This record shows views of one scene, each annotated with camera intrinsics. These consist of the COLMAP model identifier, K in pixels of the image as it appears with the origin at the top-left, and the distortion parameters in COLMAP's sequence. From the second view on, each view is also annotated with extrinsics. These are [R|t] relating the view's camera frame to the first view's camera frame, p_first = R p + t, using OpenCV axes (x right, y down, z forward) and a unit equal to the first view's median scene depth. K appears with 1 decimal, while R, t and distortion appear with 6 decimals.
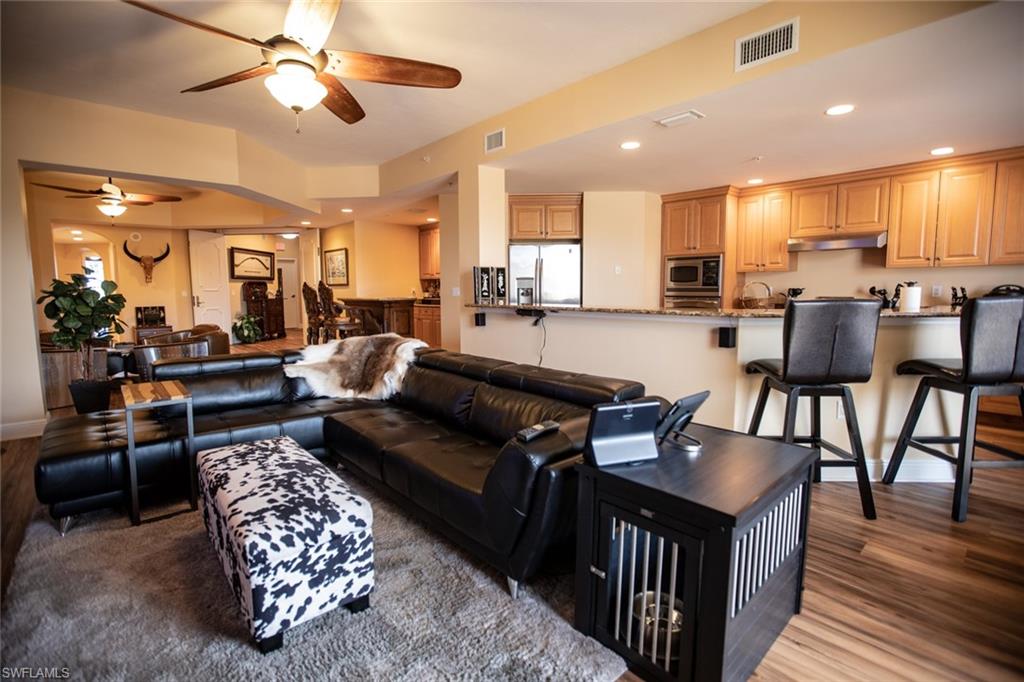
lens RADIAL K [[475.6, 0, 513.4], [0, 475.6, 335.1], [0, 0, 1]] dist [-0.031748, 0.004753]
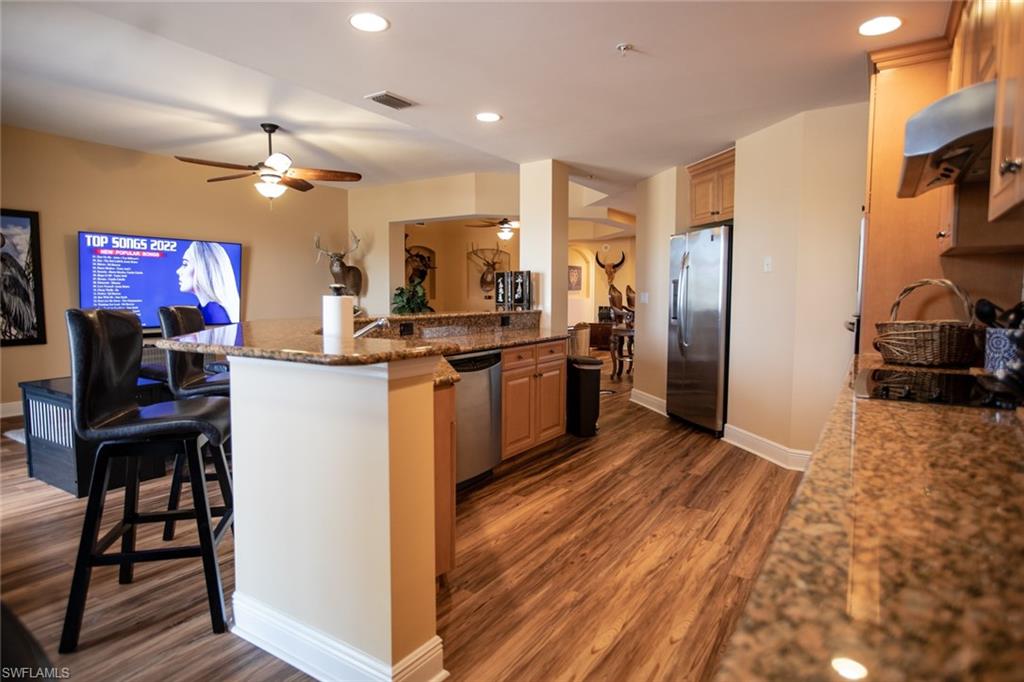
lens RADIAL K [[579.9, 0, 508.6], [0, 579.9, 338.3], [0, 0, 1]] dist [0.000160, -0.000105]
pose [[0.260982, 0.083915, -0.961690, 1.038078], [-0.100763, 0.993141, 0.059314, -0.076125], [0.960070, 0.081423, 0.267647, 0.673242]]
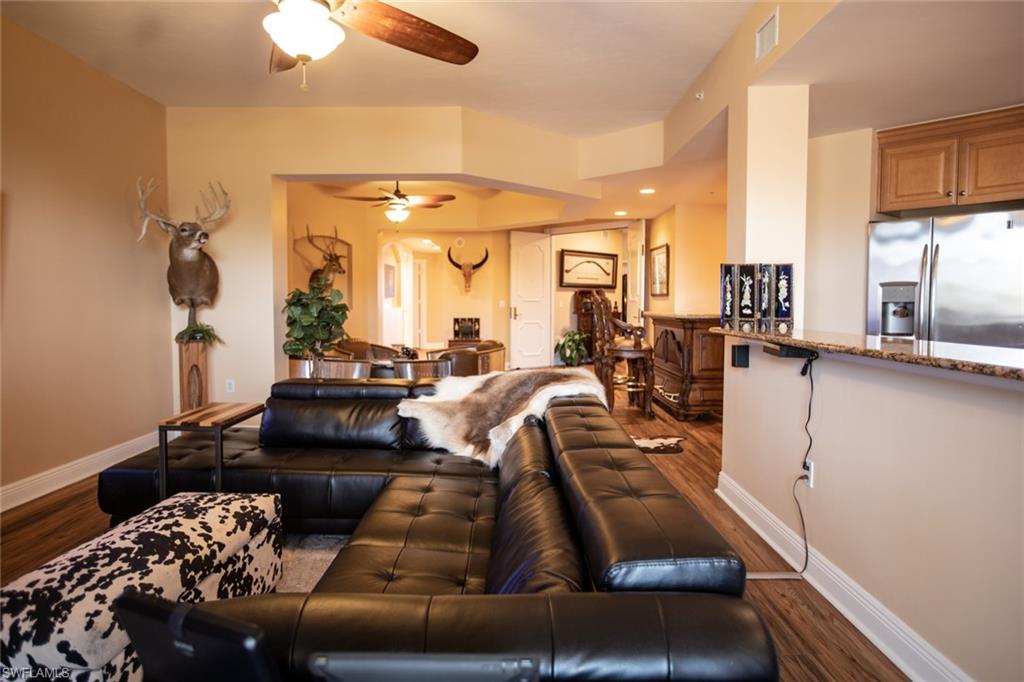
lens RADIAL K [[639.8, 0, 510.5], [0, 639.8, 332.3], [0, 0, 1]] dist [-0.010154, 0.022455]
pose [[0.735294, 0.040918, -0.676512, 0.241187], [-0.073210, 0.997131, -0.019261, -0.026513], [0.673782, 0.063690, 0.736180, 0.249575]]
